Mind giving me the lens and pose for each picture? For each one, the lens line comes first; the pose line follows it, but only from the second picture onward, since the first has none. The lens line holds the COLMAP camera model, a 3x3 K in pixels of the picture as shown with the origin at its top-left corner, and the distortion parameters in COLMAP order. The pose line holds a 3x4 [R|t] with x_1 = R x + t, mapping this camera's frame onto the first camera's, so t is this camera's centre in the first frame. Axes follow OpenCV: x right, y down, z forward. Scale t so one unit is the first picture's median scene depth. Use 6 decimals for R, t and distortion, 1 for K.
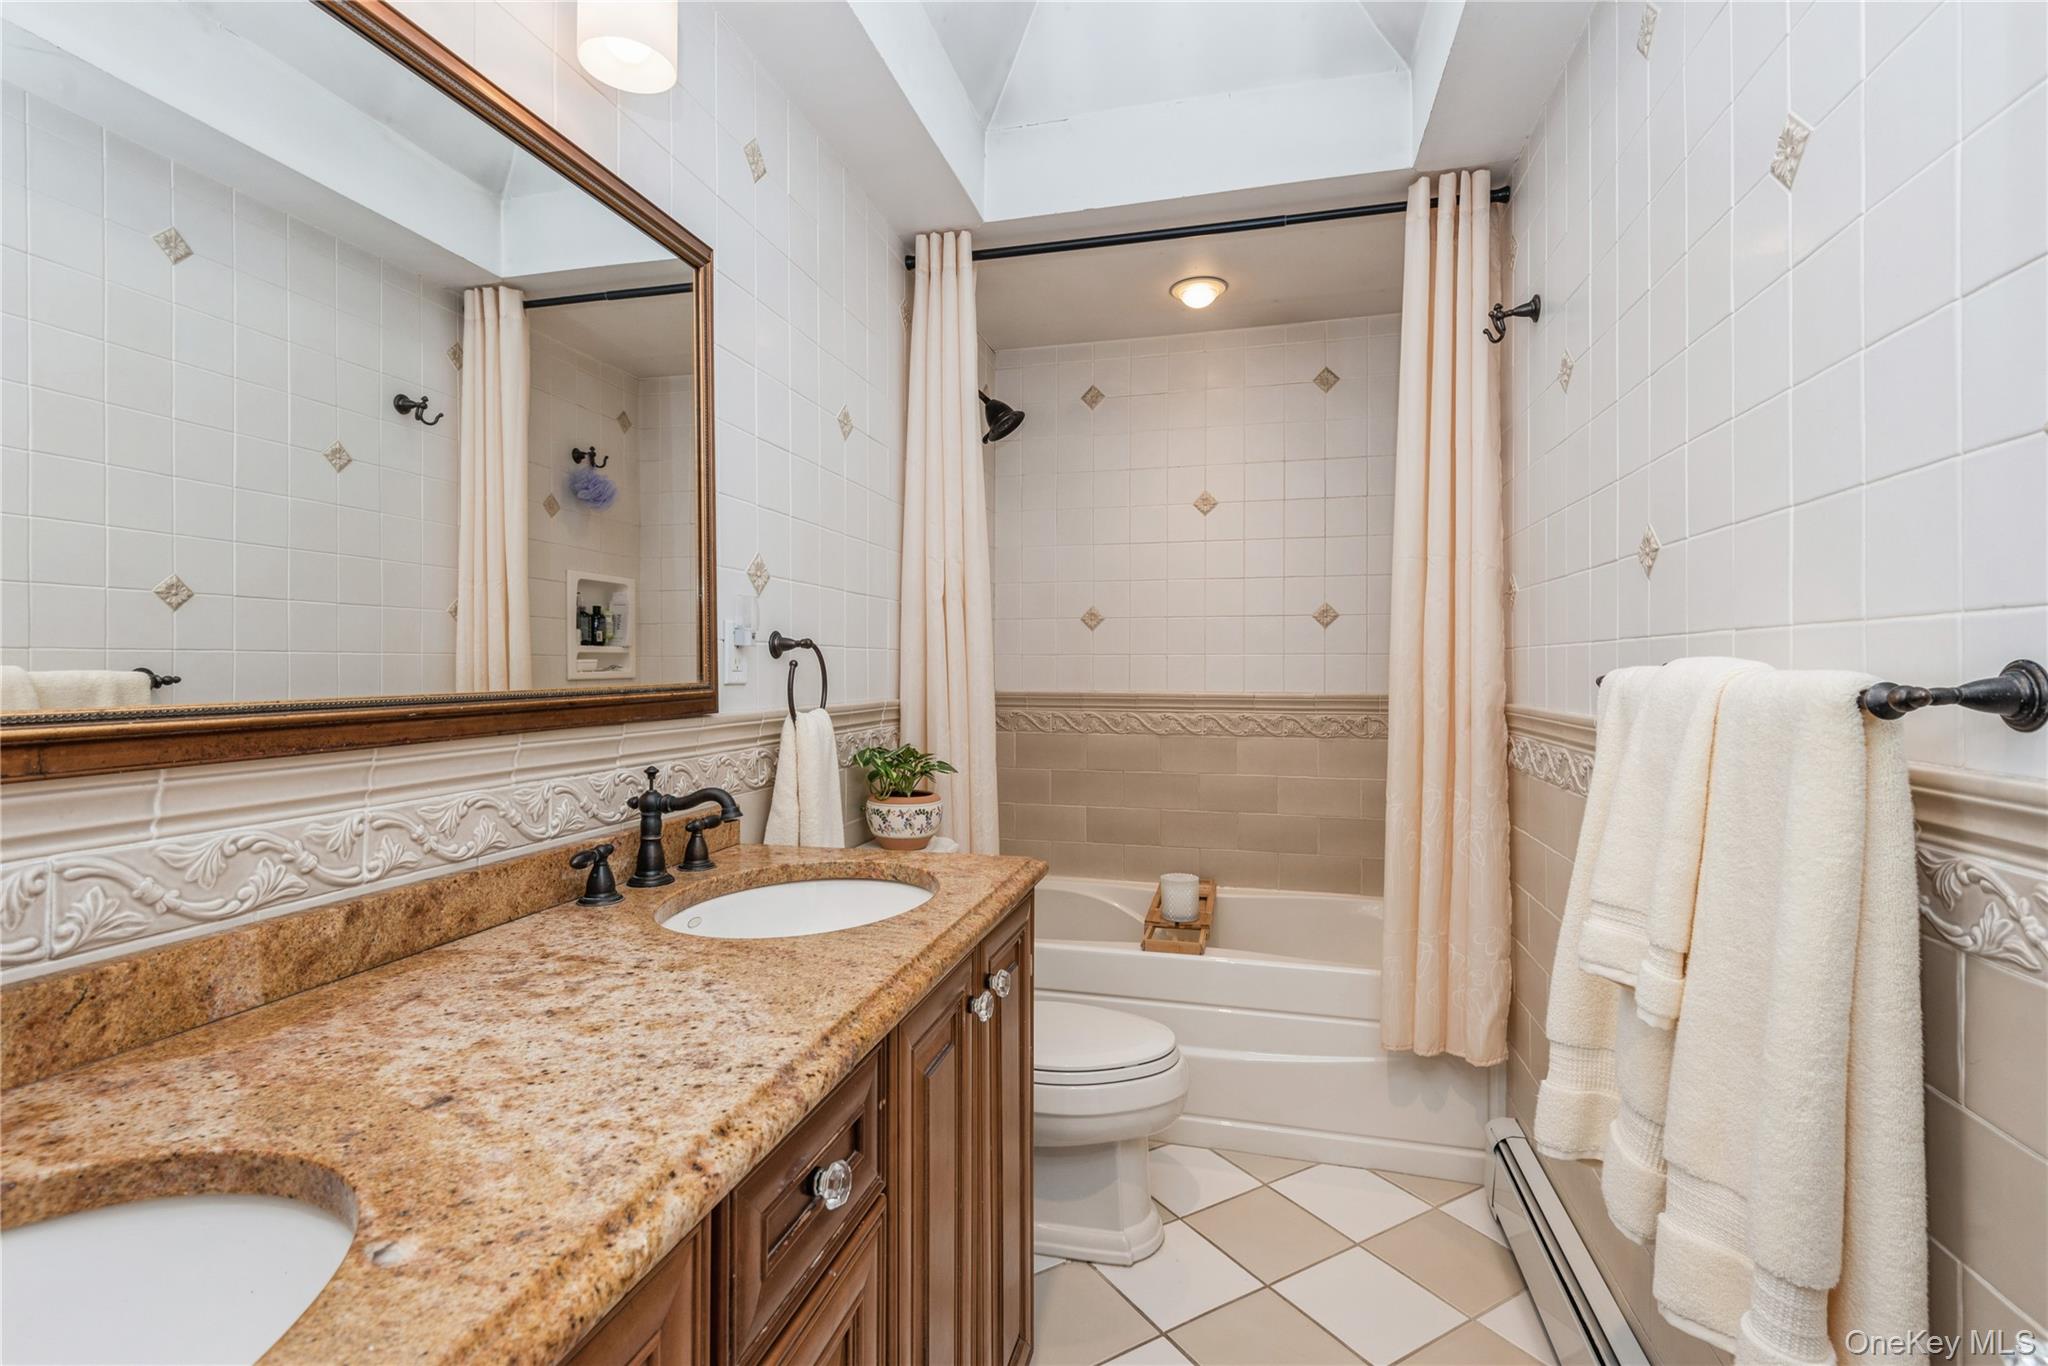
lens RADIAL K [[930.0, 0, 1024.0], [0, 930.0, 683.0], [0, 0, 1]] dist [-0.001419, -0.001008]
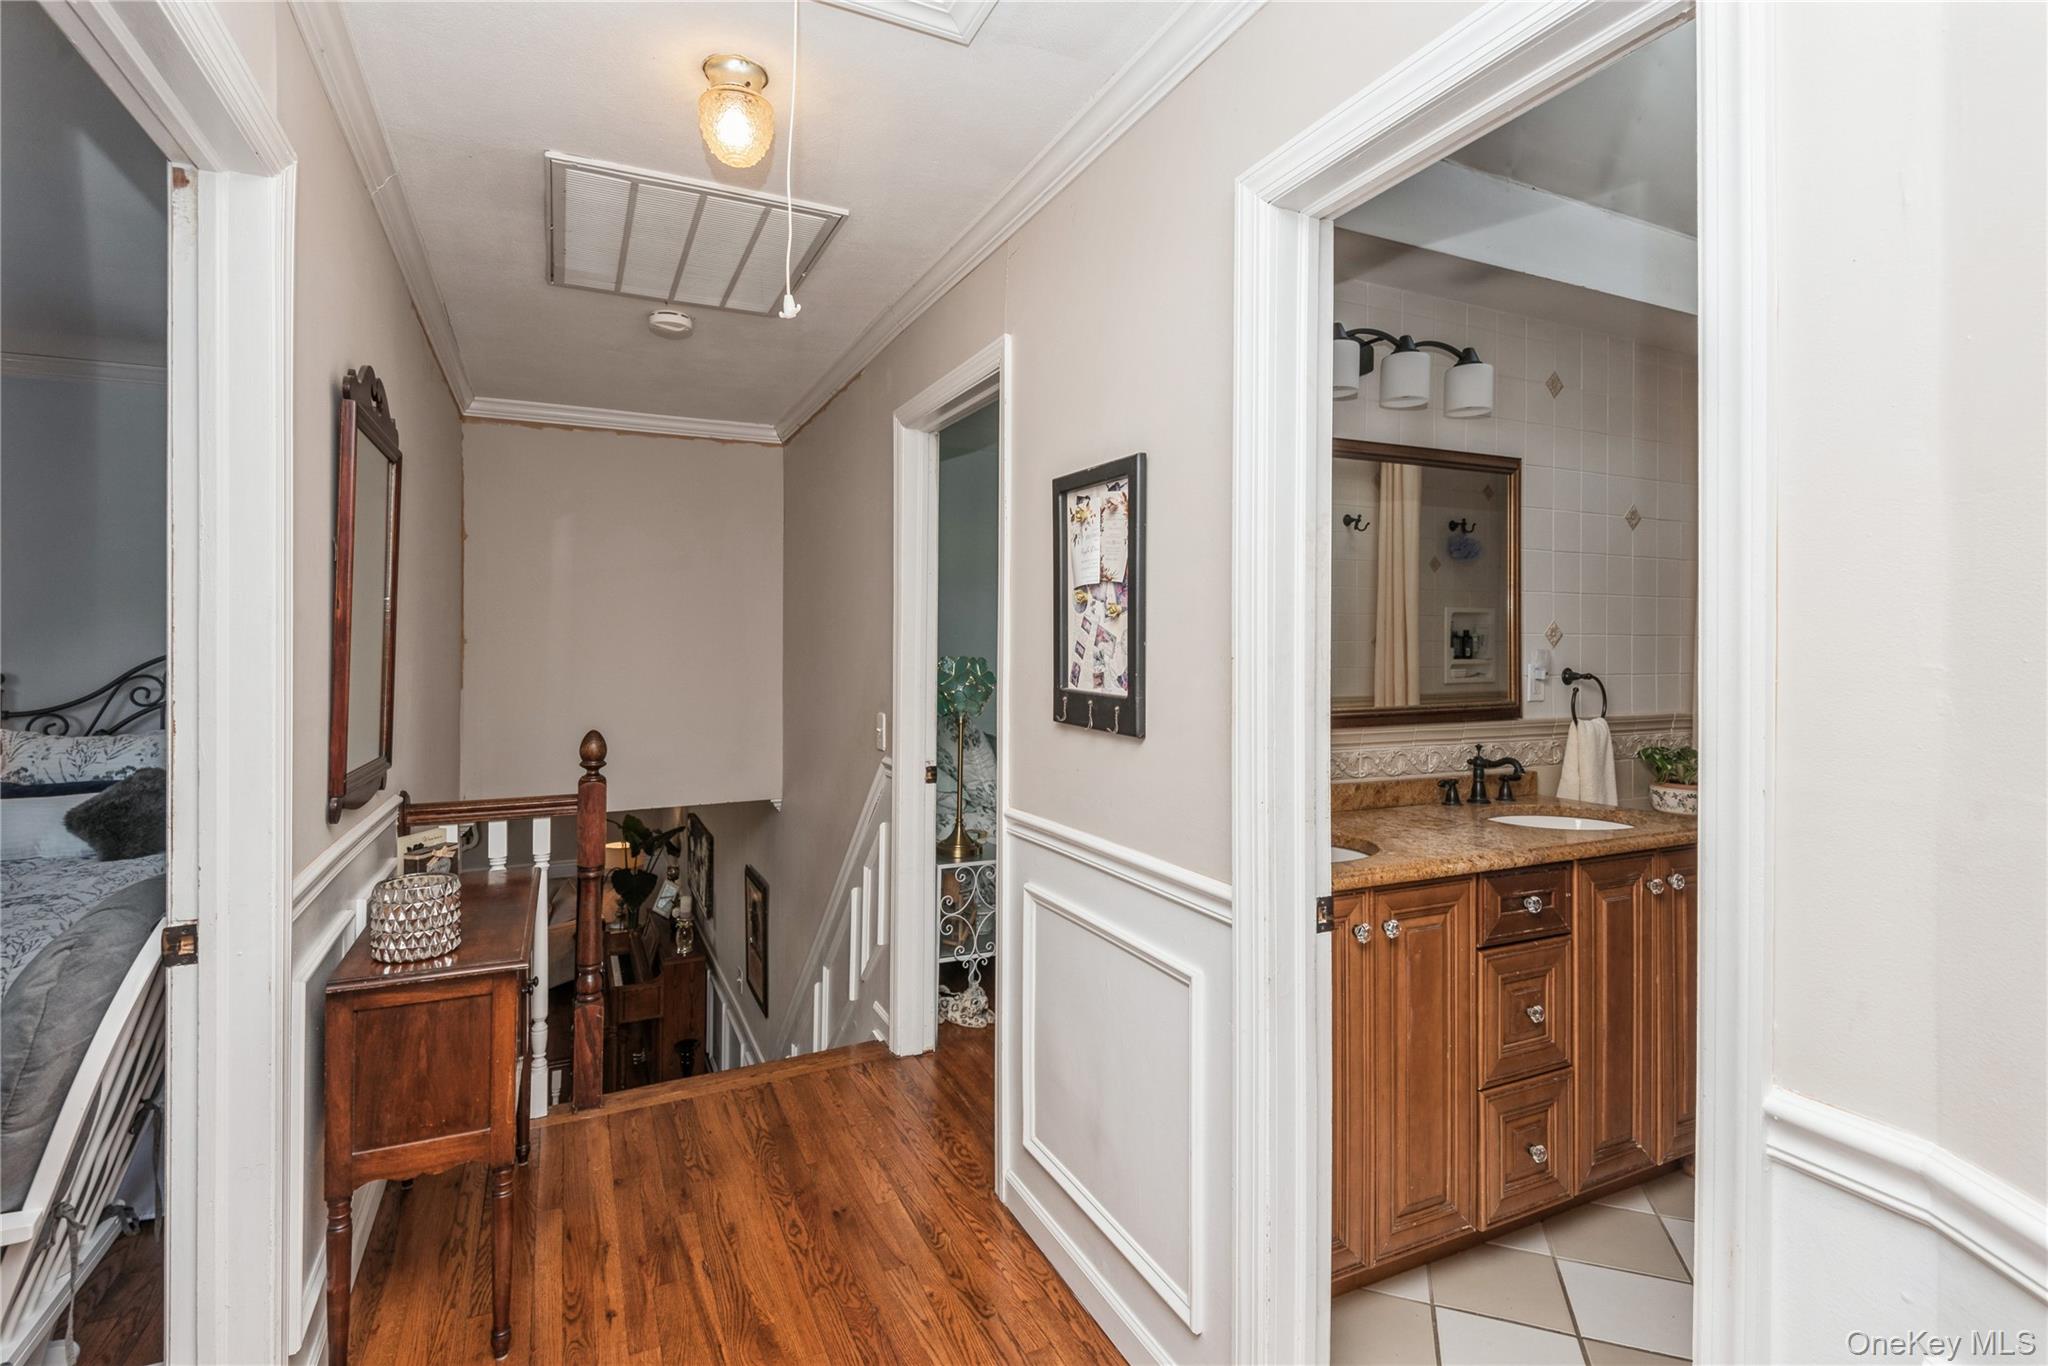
lens RADIAL K [[976.7, 0, 1026.6], [0, 976.7, 655.9], [0, 0, 1]] dist [0.022958, -0.000067]
pose [[0.648165, 0.003824, -0.761490, 0.440630], [-0.013717, 0.999884, -0.006654, -0.055053], [0.761376, 0.014758, 0.648143, -0.850562]]
